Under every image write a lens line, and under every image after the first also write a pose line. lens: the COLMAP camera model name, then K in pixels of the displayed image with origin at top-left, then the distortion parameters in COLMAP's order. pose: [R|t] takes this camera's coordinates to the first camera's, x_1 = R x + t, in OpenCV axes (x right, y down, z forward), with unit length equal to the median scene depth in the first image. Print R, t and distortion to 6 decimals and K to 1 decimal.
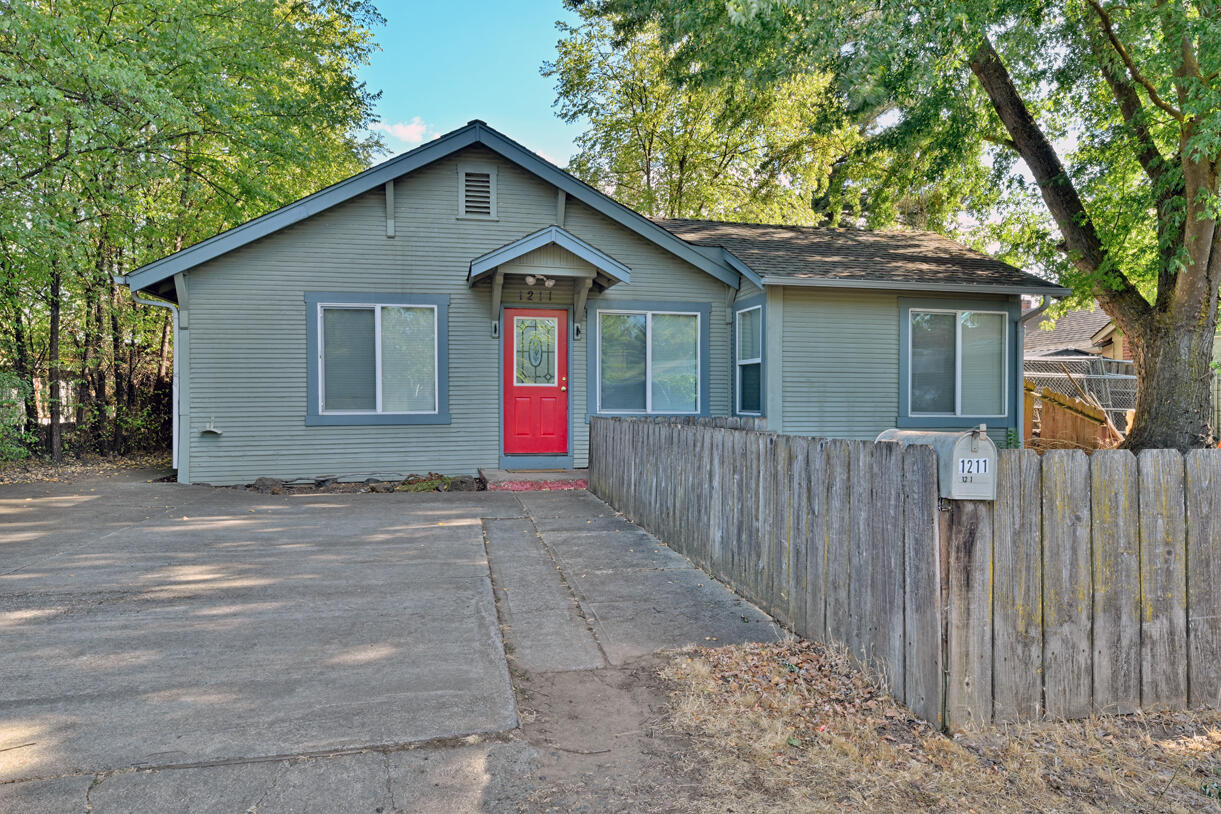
lens RADIAL K [[798.0, 0, 614.6], [0, 798.0, 408.3], [0, 0, 1]] dist [0.009206, 0.001431]
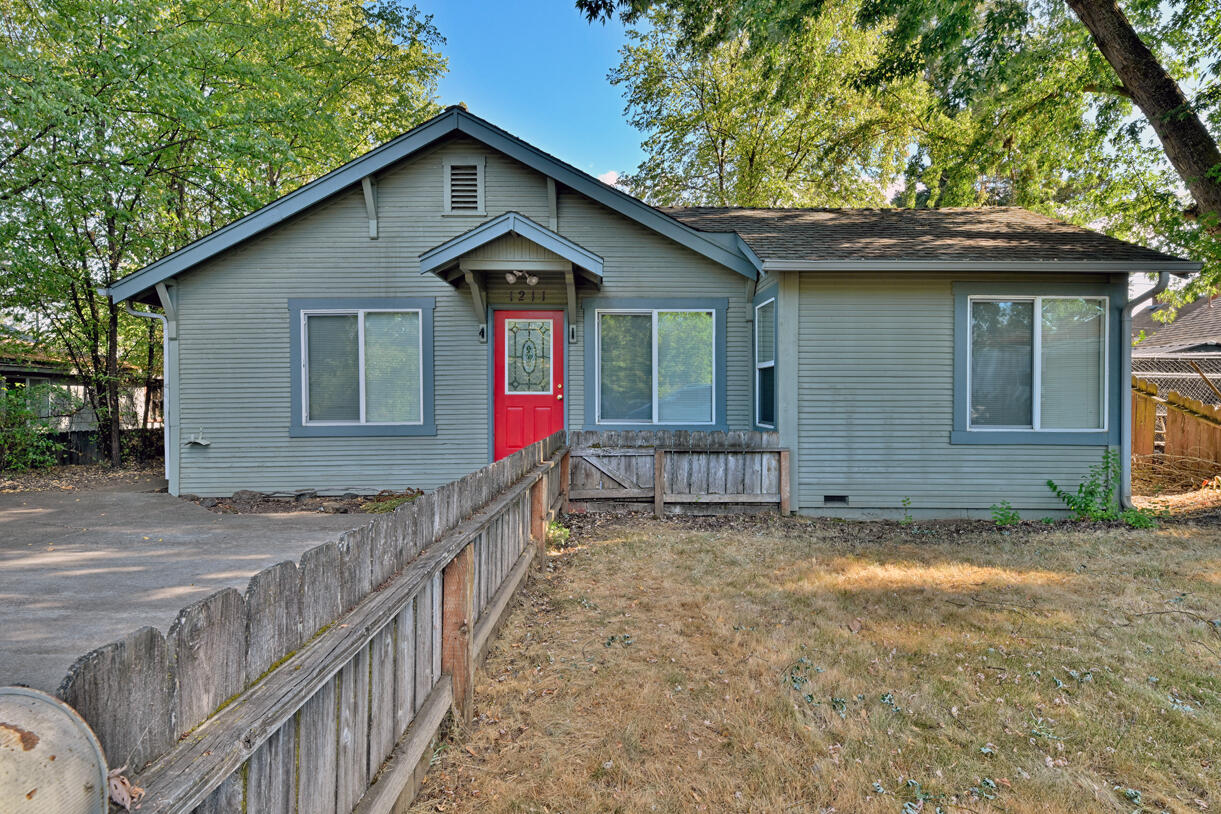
lens RADIAL K [[696.1, 0, 607.9], [0, 696.1, 407.5], [0, 0, 1]] dist [0.009733, -0.001085]
pose [[0.978984, -0.000615, -0.203936, 0.158560], [0.001147, 0.999996, 0.002493, -0.015041], [0.203934, -0.002674, 0.978981, 0.241977]]
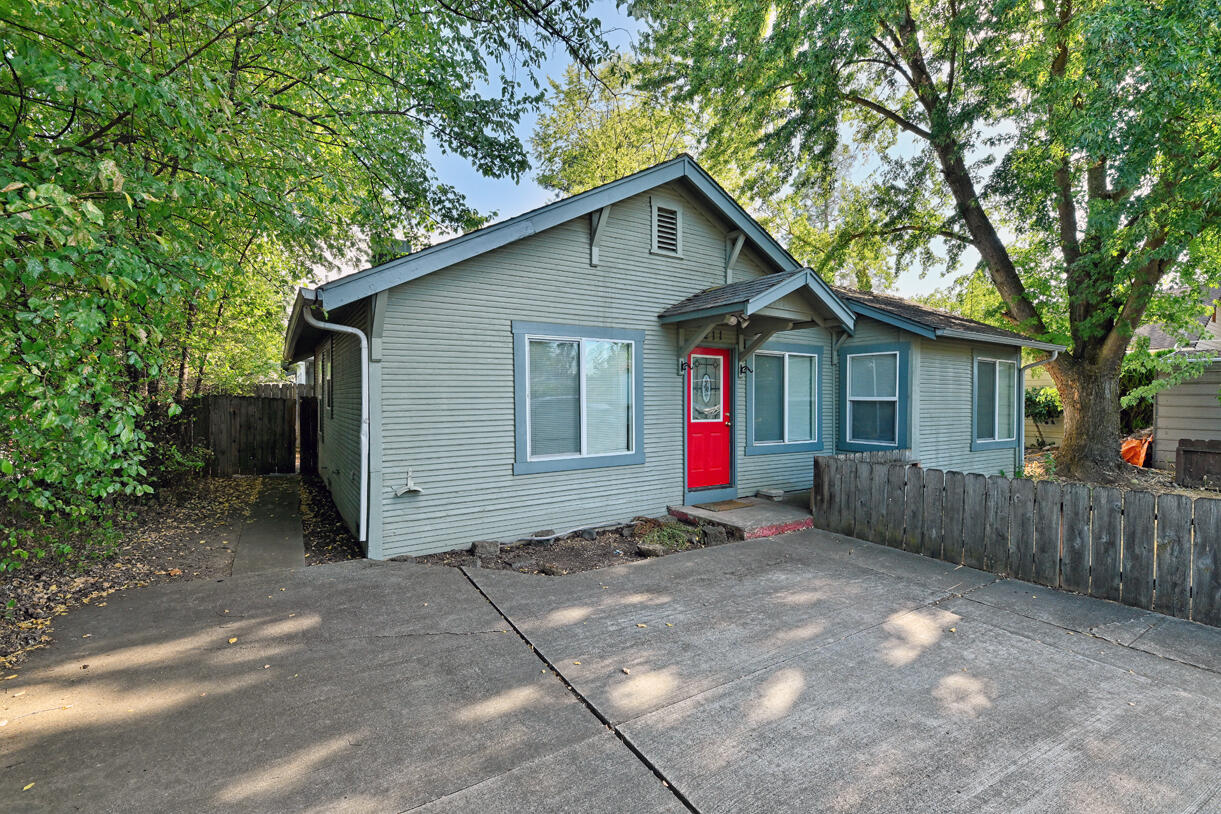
lens RADIAL K [[538.2, 0, 612.5], [0, 538.2, 407.7], [0, 0, 1]] dist [0.000723, 0.000030]
pose [[0.937638, -0.005606, 0.347567, -0.472021], [0.002468, 0.999952, 0.009471, -0.054856], [-0.347604, -0.008023, 0.937607, 0.399393]]
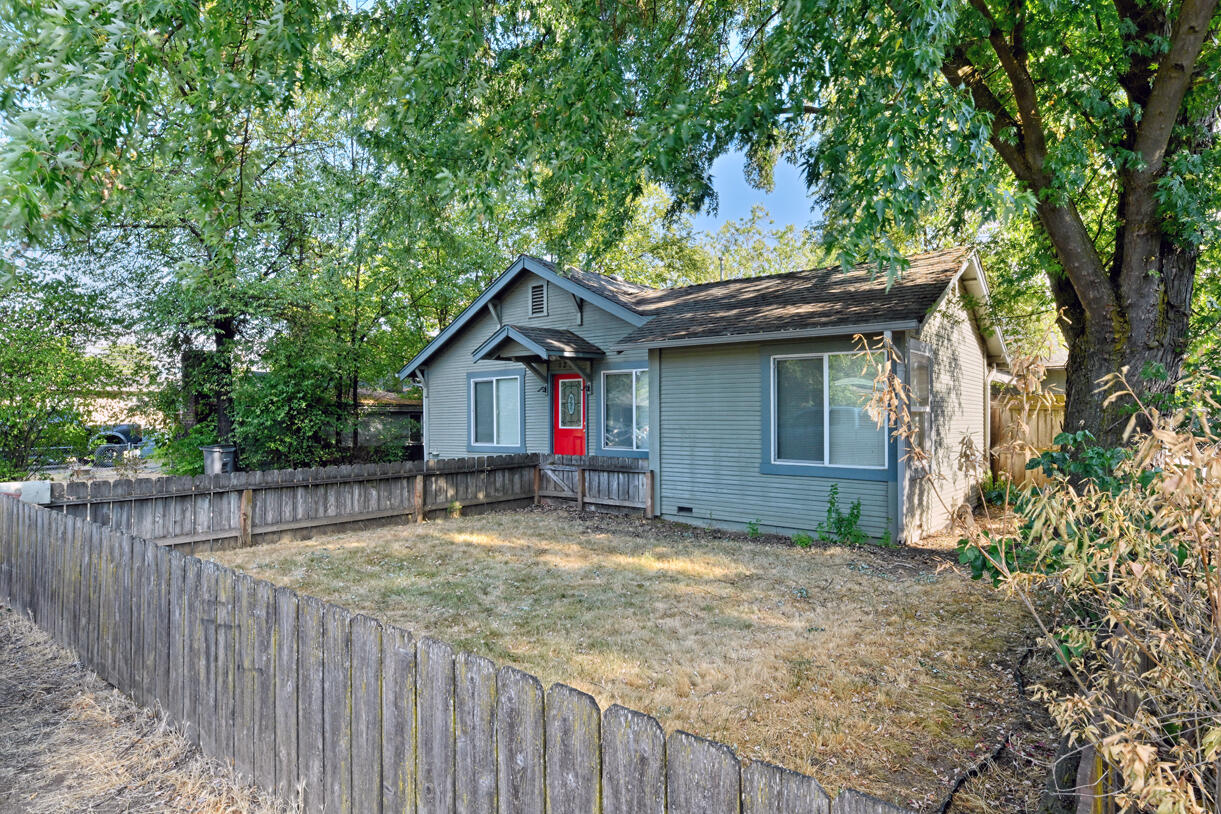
lens RADIAL K [[696.1, 0, 607.4], [0, 696.1, 408.5], [0, 0, 1]] dist [0.009733, -0.001085]
pose [[0.629232, -0.013720, -0.777096, 0.922544], [-0.001826, 0.999815, -0.019131, -0.041410], [0.777215, 0.013457, 0.629091, 0.289336]]
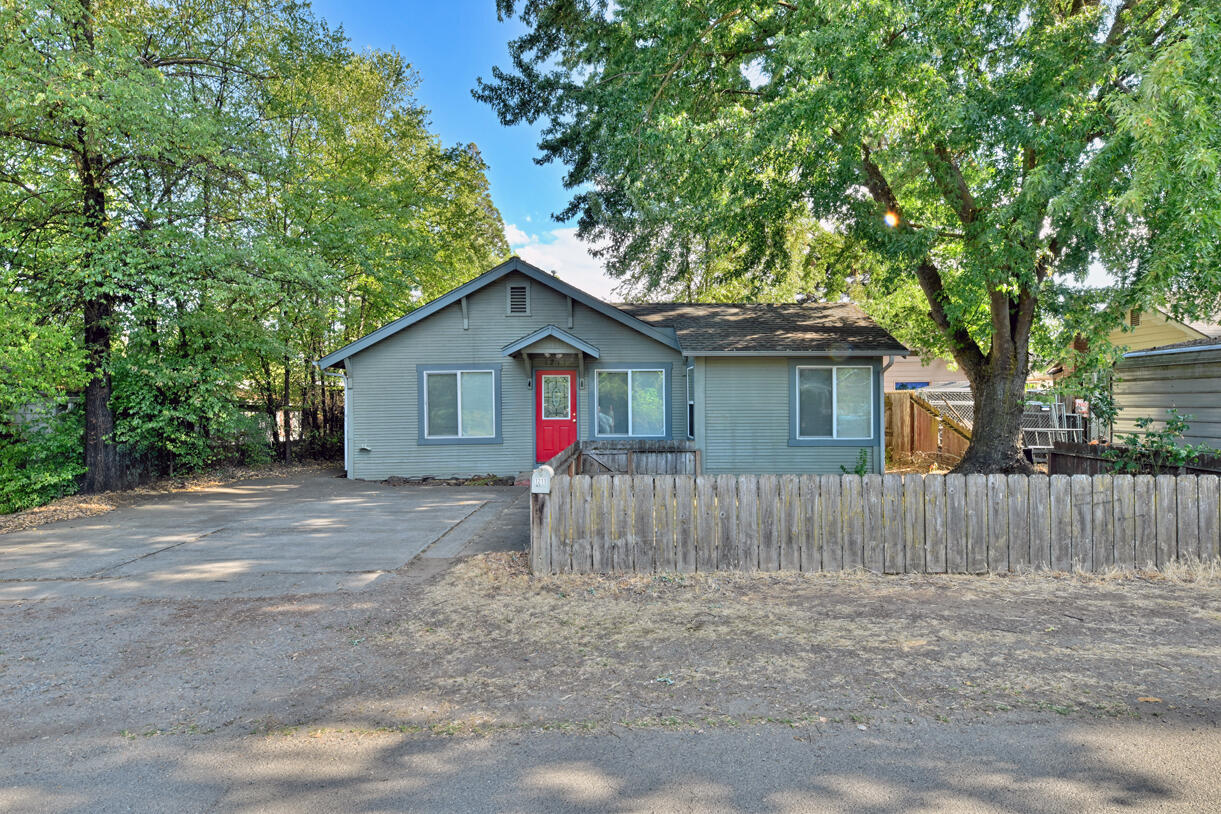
lens RADIAL K [[696.1, 0, 610.9], [0, 696.1, 405.6], [0, 0, 1]] dist [0.009733, -0.001085]
pose [[0.979826, -0.009354, -0.199636, 0.289667], [0.007372, 0.999916, -0.010669, -0.040482], [0.199719, 0.008982, 0.979812, -0.332634]]
